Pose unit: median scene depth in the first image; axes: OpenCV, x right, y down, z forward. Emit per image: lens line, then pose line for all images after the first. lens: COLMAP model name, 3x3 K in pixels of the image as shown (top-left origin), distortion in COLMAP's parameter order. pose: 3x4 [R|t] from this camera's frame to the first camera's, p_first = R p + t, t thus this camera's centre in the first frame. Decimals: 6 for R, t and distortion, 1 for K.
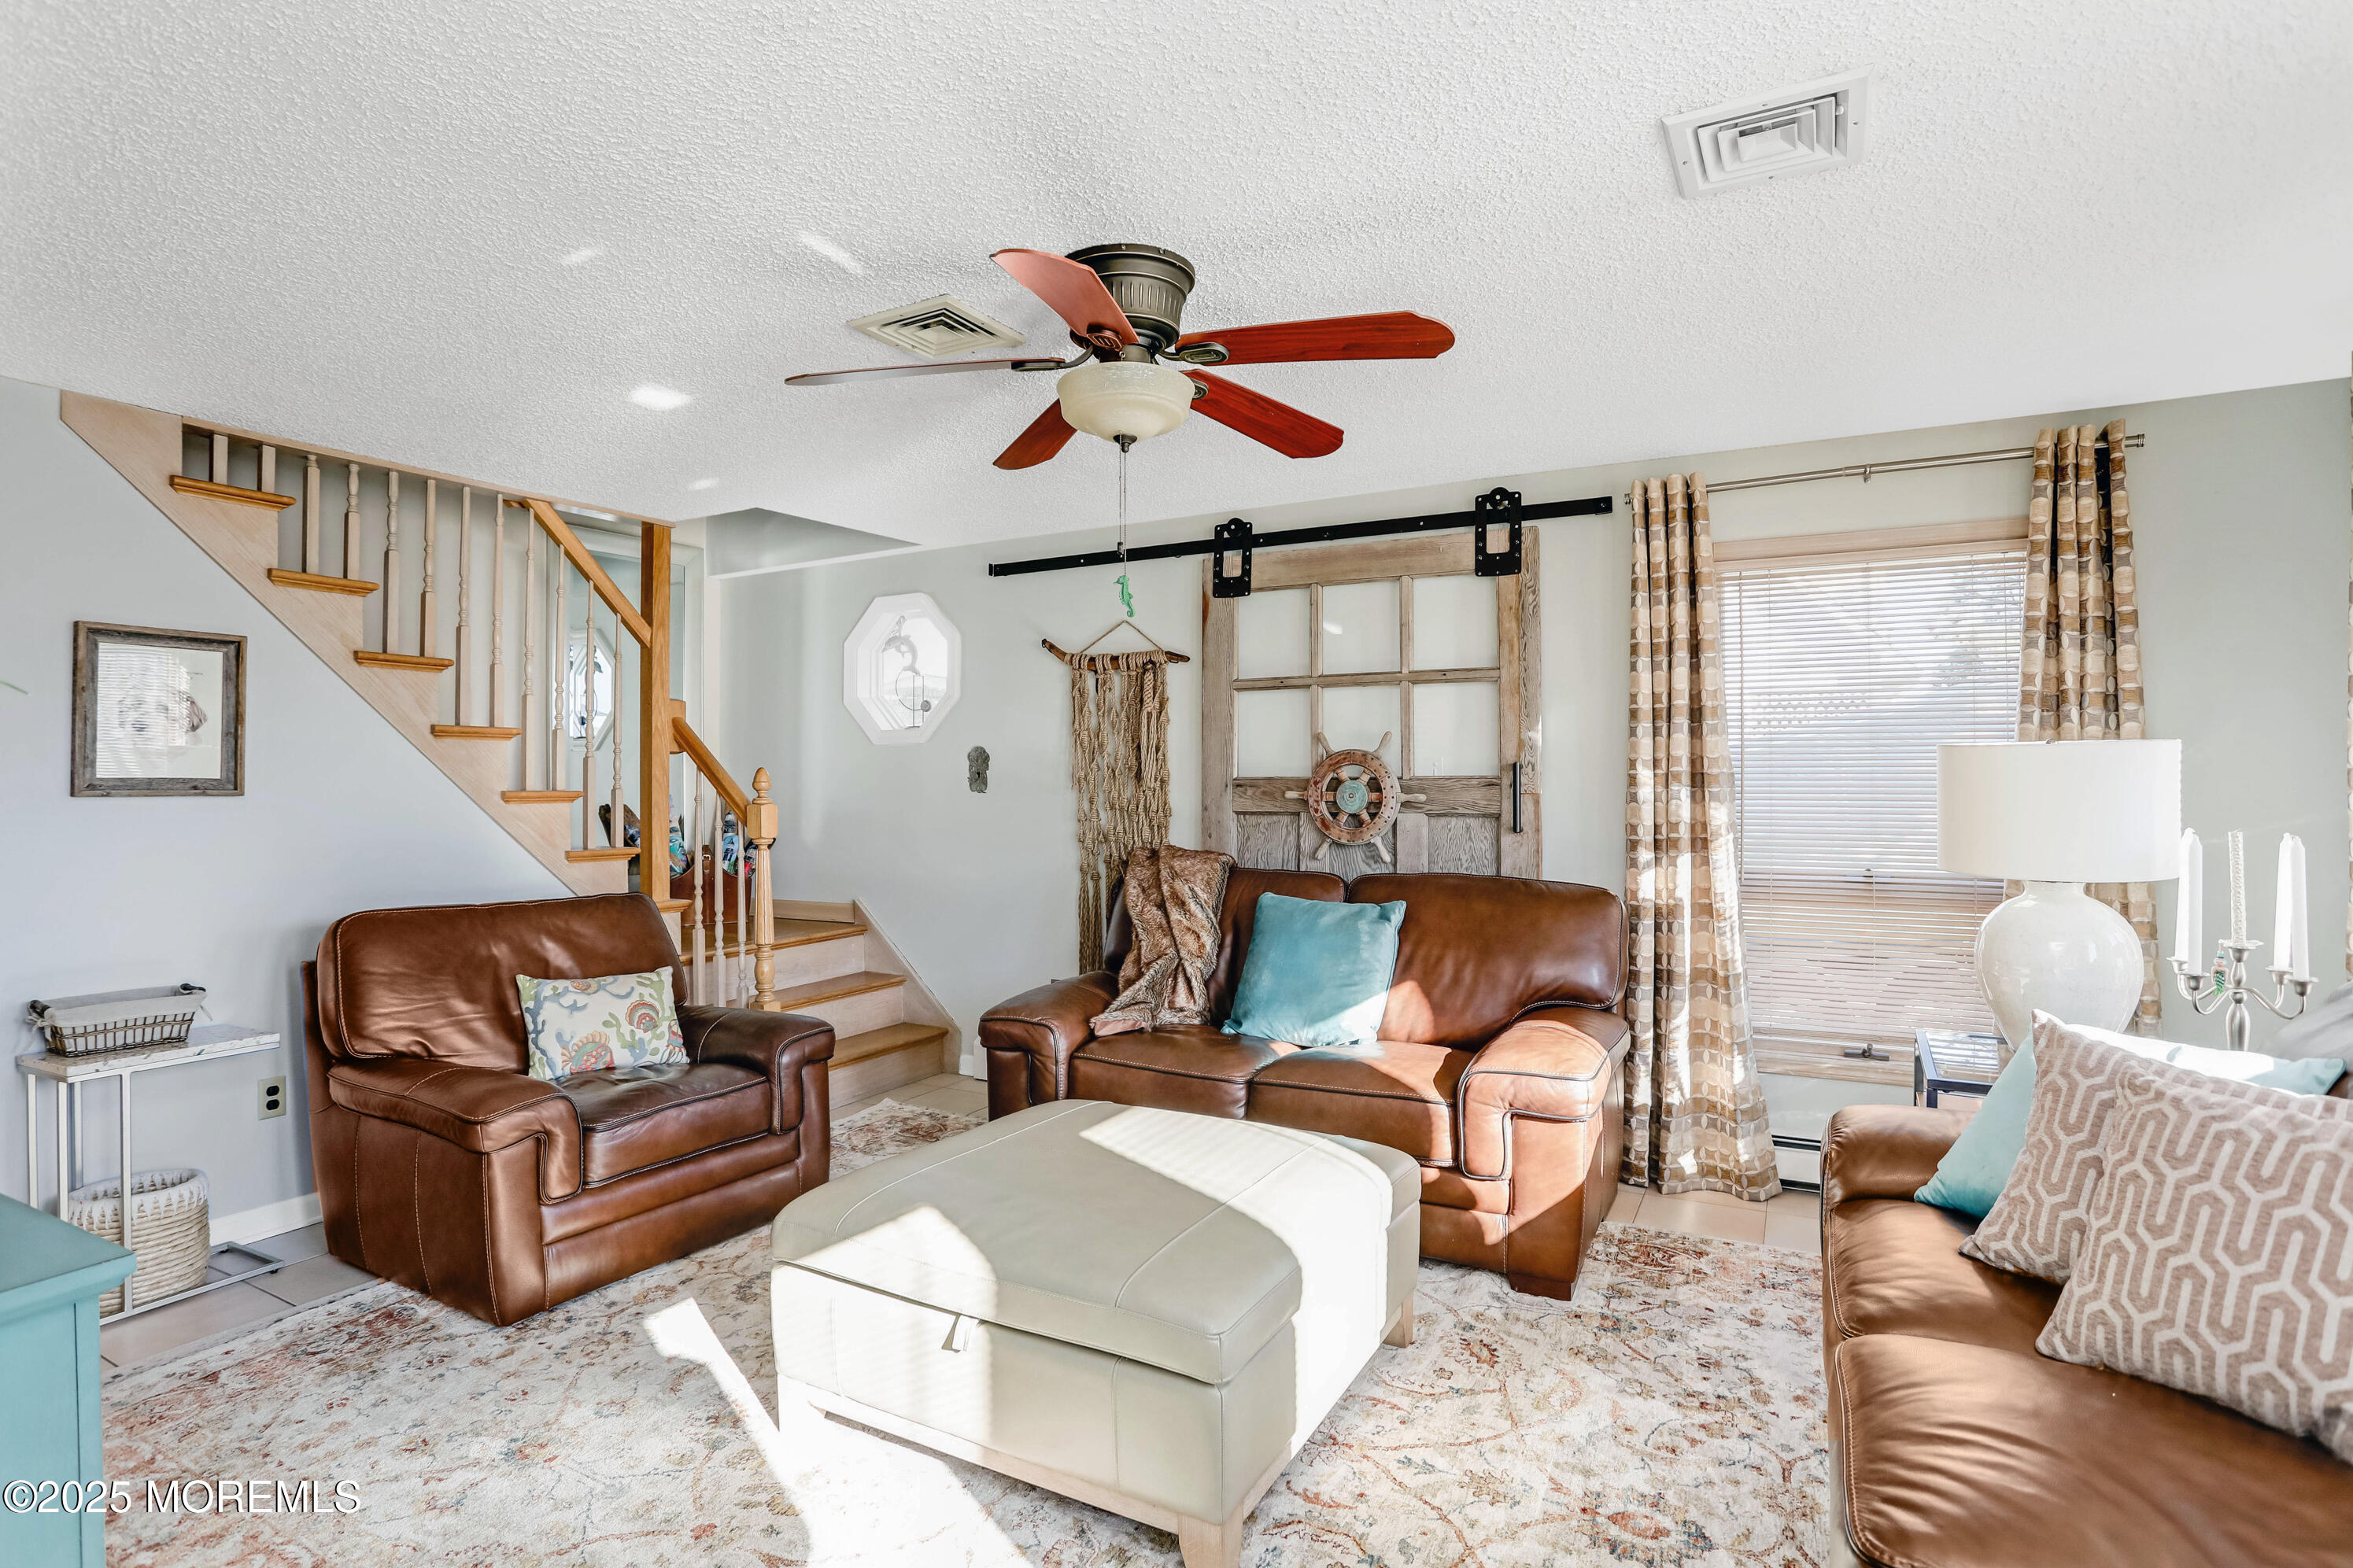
lens RADIAL K [[1223.7, 0, 1170.8], [0, 1223.7, 770.4], [0, 0, 1]] dist [-0.029116, -0.000799]
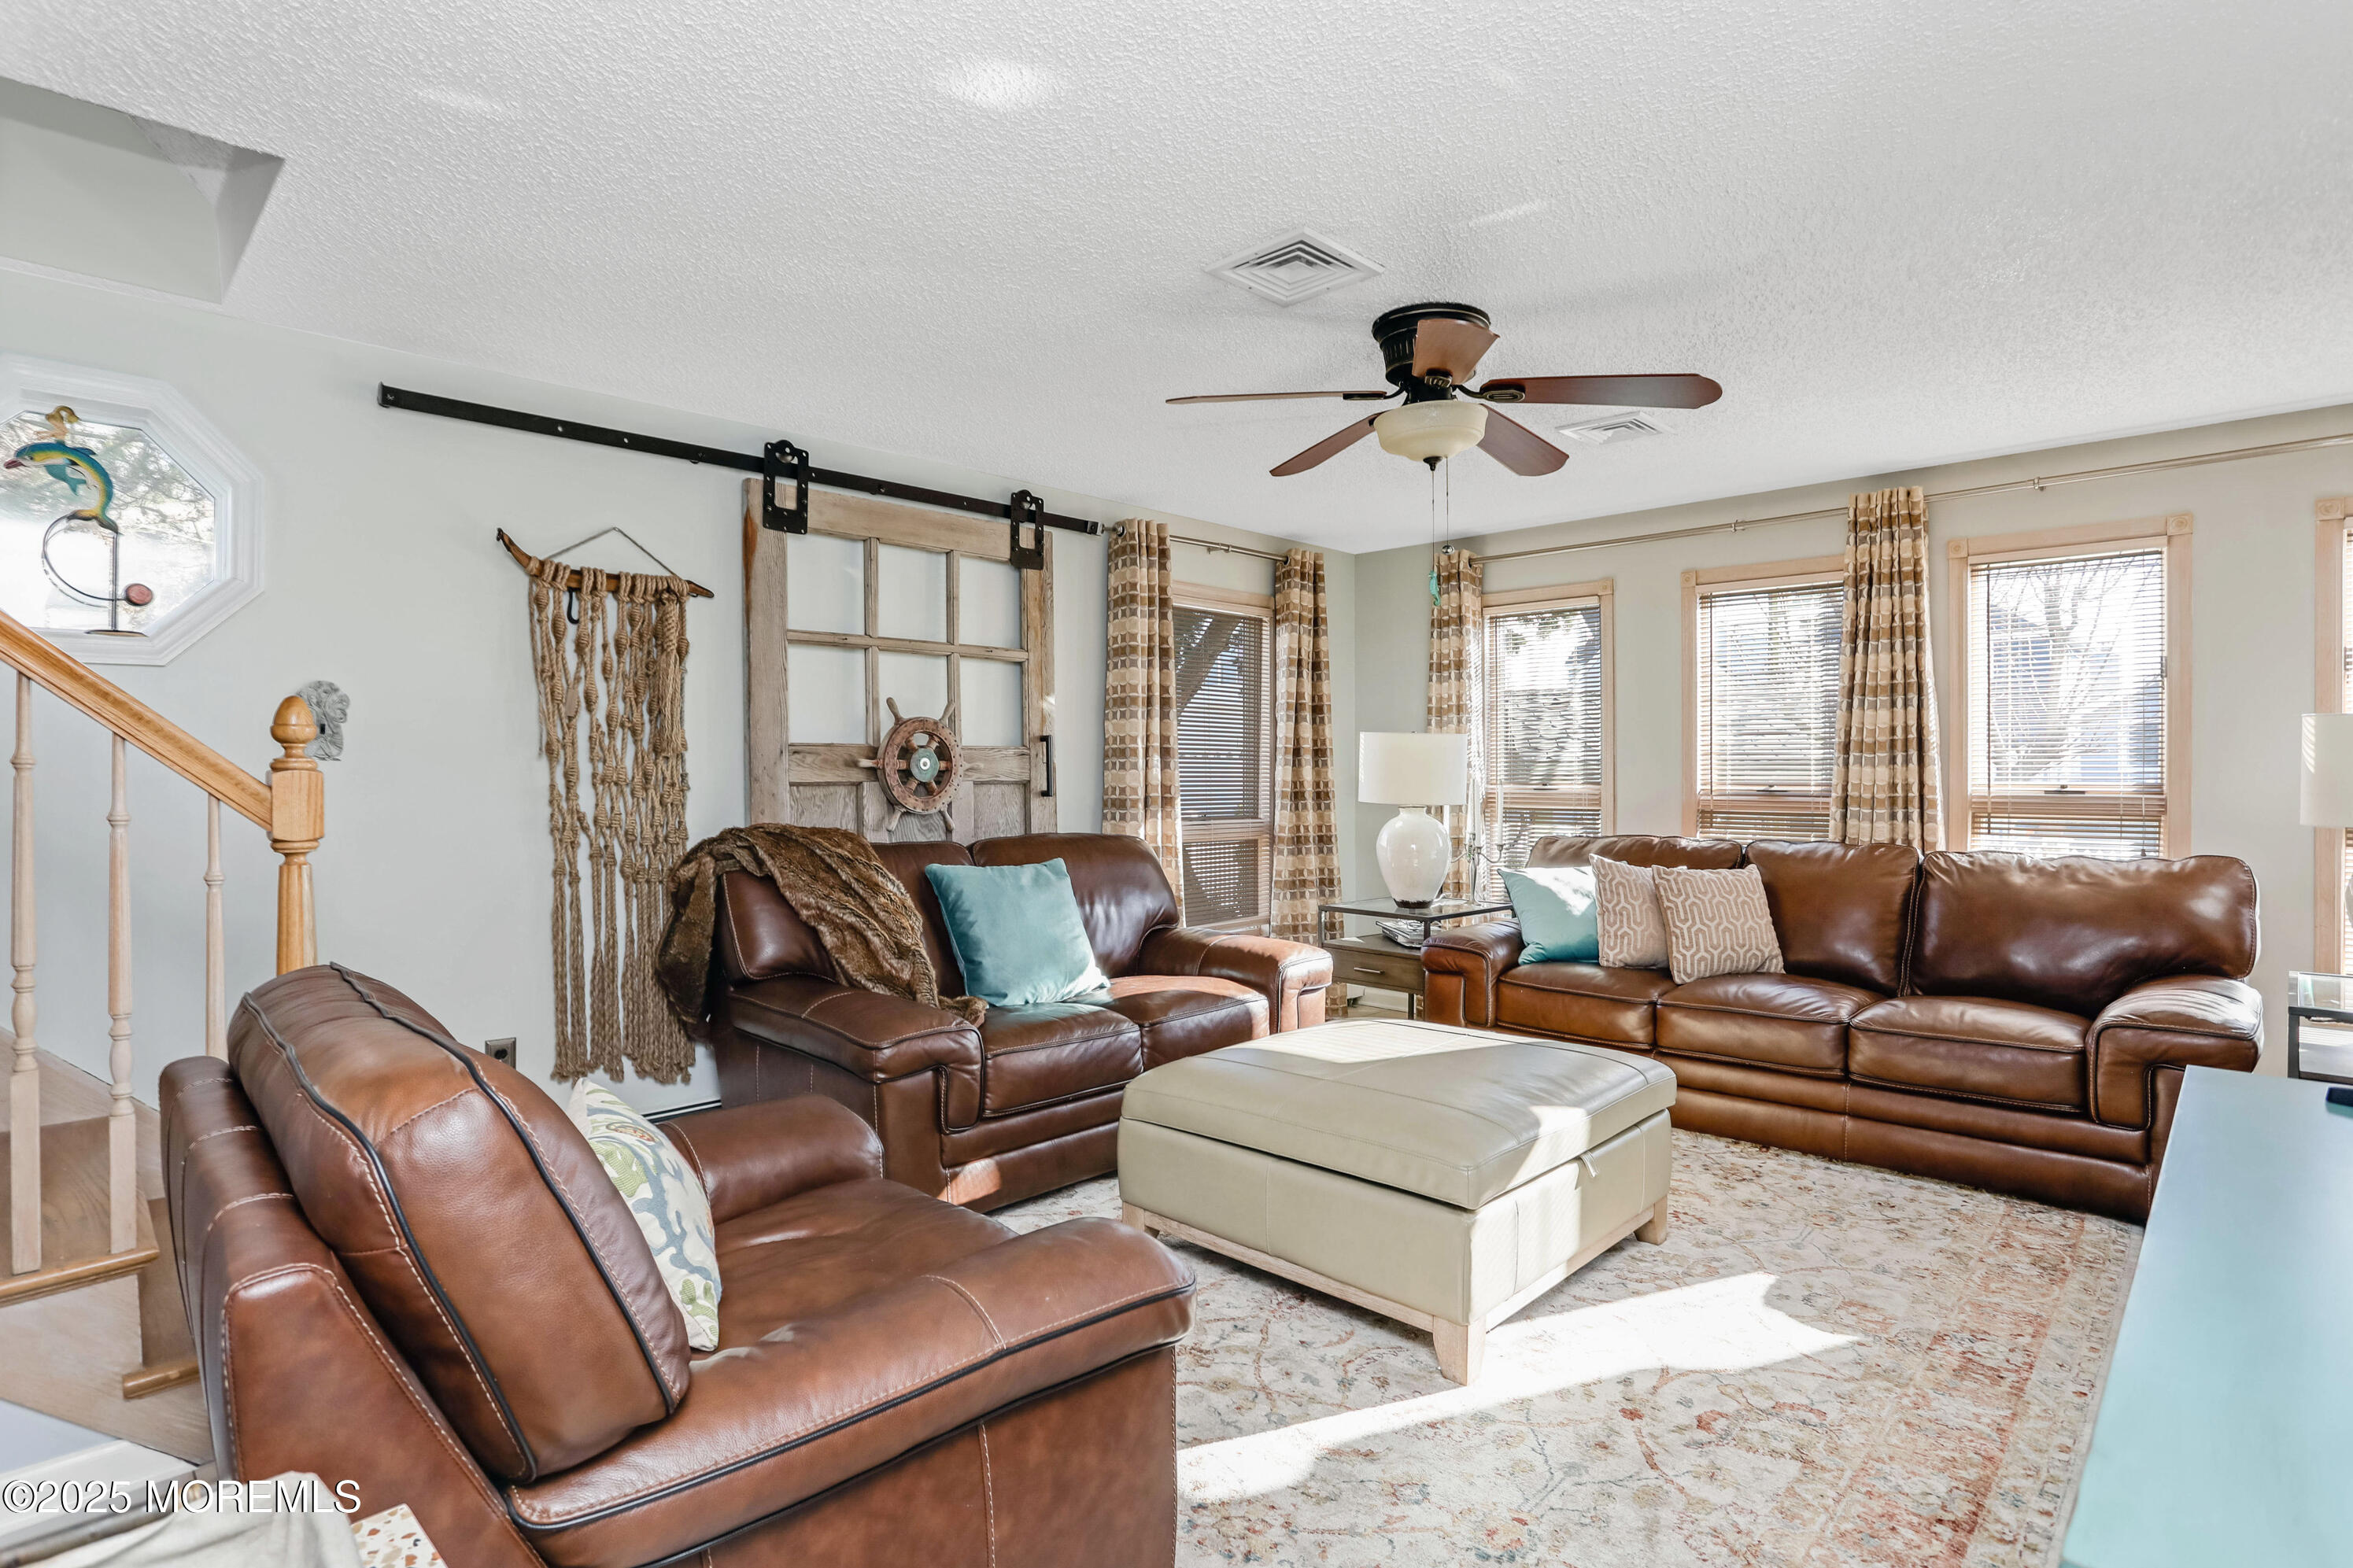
lens RADIAL K [[1168.3, 0, 1172.4], [0, 1168.3, 791.7], [0, 0, 1]] dist [0.005151, 0.000543]
pose [[0.290246, -0.015420, 0.956828, -0.678843], [-0.006290, 0.999818, 0.018020, 0.024081], [-0.956931, -0.011249, 0.290096, 0.516548]]
